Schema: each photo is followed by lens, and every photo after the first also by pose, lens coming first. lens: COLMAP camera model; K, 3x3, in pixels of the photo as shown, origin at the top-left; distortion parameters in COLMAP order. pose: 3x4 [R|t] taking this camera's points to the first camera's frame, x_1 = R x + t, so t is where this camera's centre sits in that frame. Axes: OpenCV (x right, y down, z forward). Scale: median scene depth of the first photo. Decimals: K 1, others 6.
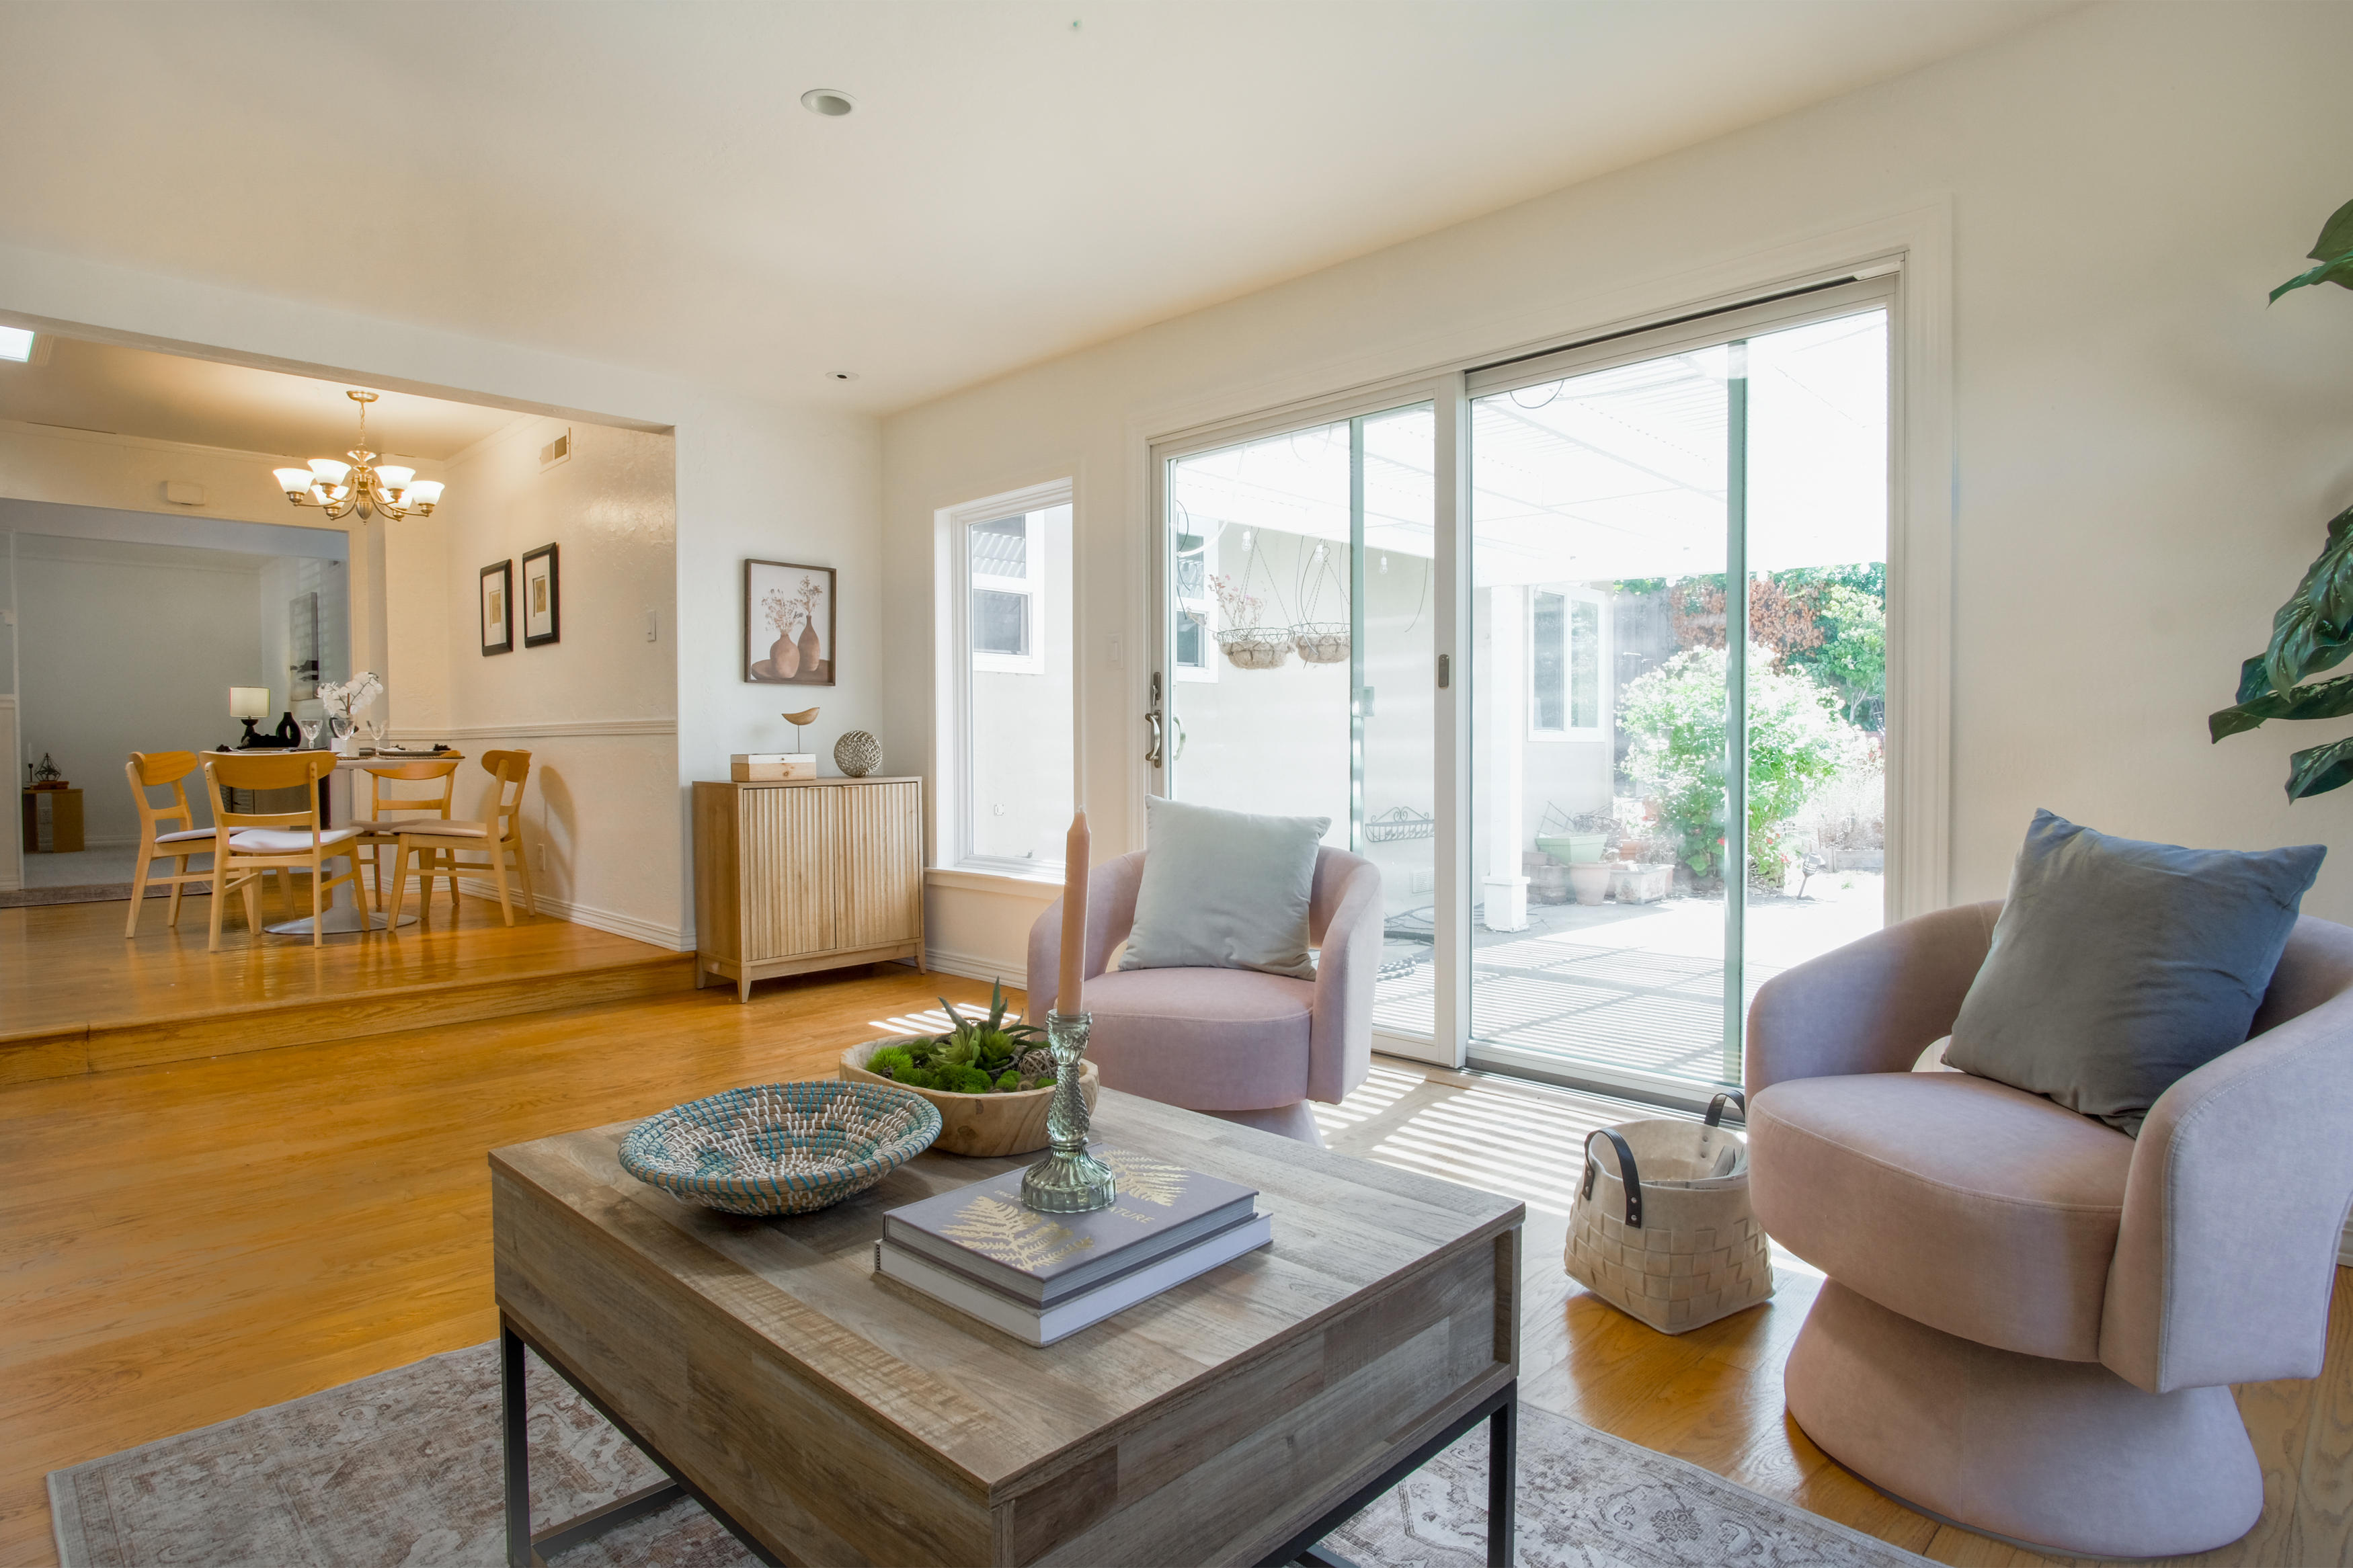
lens RADIAL K [[1255.7, 0, 1169.1], [0, 1255.7, 772.4], [0, 0, 1]] dist [-0.030444, 0.007138]
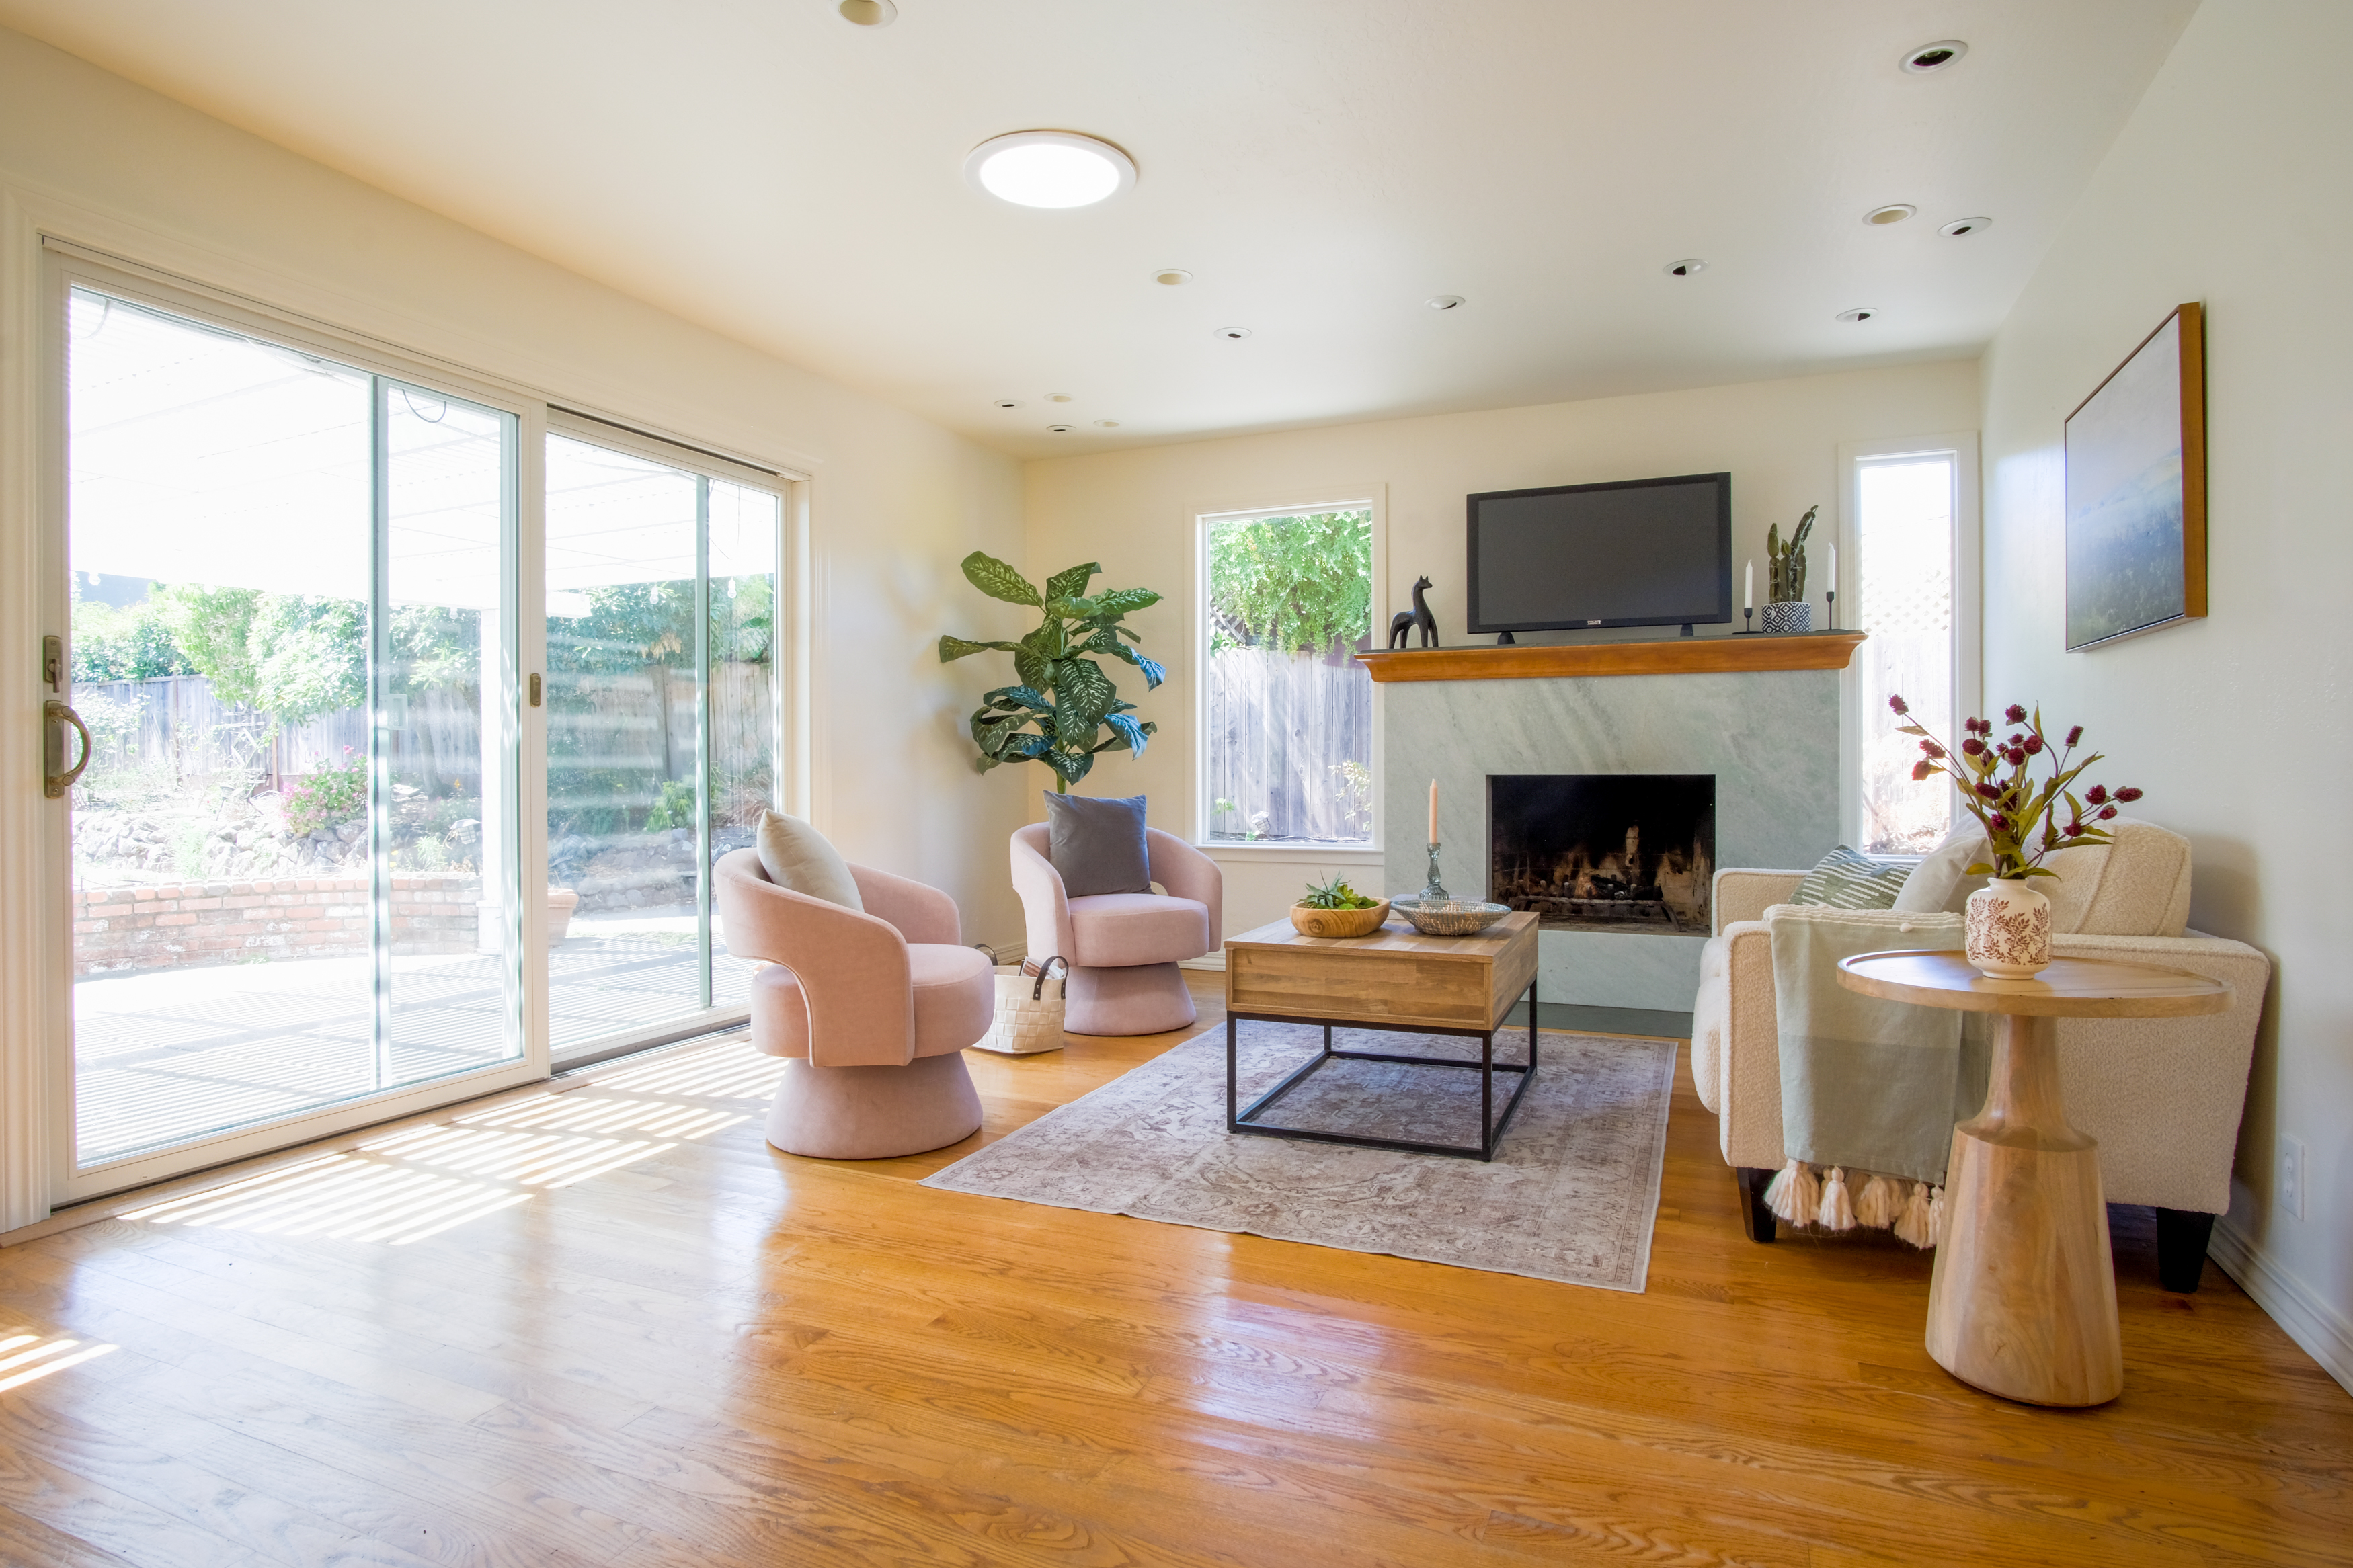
lens RADIAL K [[1255.7, 0, 1169.1], [0, 1255.7, 772.4], [0, 0, 1]] dist [-0.030444, 0.007138]
pose [[-0.361741, -0.001163, 0.932278, -1.660419], [0.020037, 0.999759, 0.009022, -0.020501], [-0.932063, 0.021943, -0.361631, 1.630561]]
